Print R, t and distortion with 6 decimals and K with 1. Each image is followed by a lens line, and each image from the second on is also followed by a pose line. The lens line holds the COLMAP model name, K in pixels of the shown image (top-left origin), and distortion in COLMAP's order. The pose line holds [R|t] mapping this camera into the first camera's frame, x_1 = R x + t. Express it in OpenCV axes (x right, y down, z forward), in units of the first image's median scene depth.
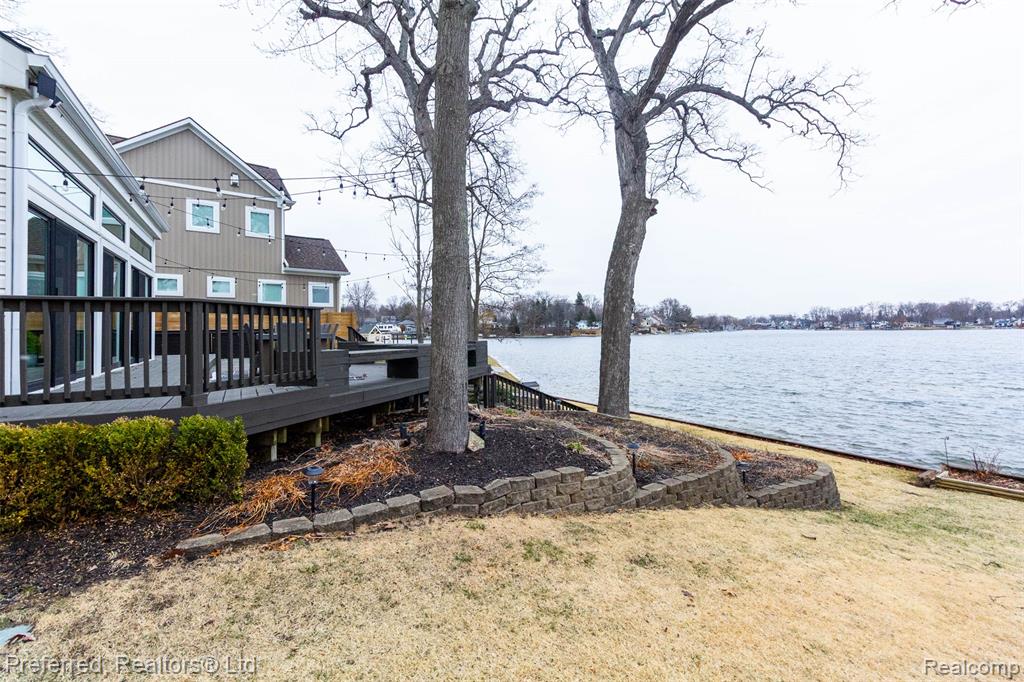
lens RADIAL K [[478.2, 0, 507.7], [0, 478.2, 317.4], [0, 0, 1]] dist [0.000802, 0.000348]
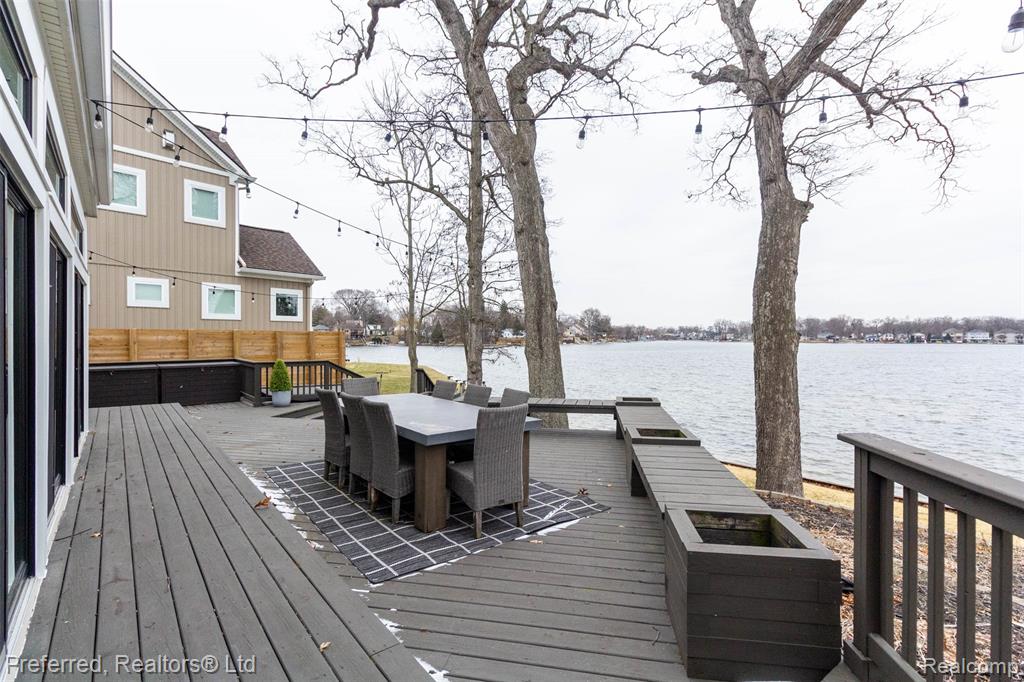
lens RADIAL K [[489.6, 0, 512.0], [0, 489.6, 341.0], [0, 0, 1]] dist [0.001806, 0.000942]
pose [[0.985118, 0.014725, 0.171247, -0.182701], [-0.020499, 0.999278, 0.031995, -0.024172], [-0.170652, -0.035029, 0.984708, 0.183643]]
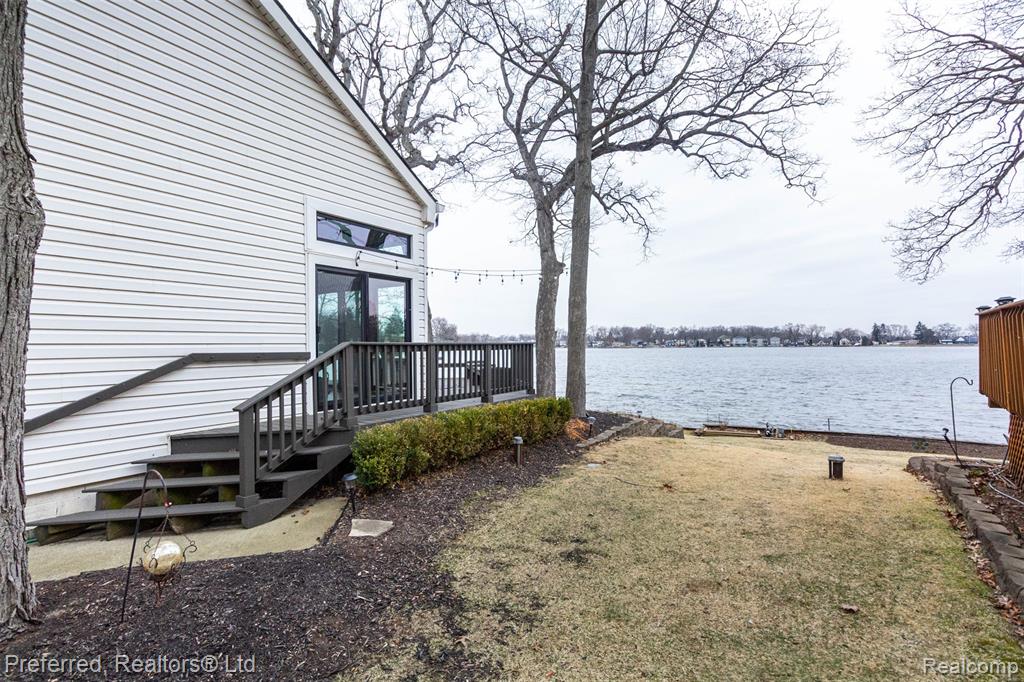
lens RADIAL K [[478.4, 0, 510.9], [0, 478.4, 356.9], [0, 0, 1]] dist [-0.000644, 0.000391]
pose [[0.885760, -0.005790, 0.464107, -0.322163], [-0.015805, 0.998966, 0.042627, -0.012052], [-0.463874, -0.045092, 0.884753, -0.149081]]
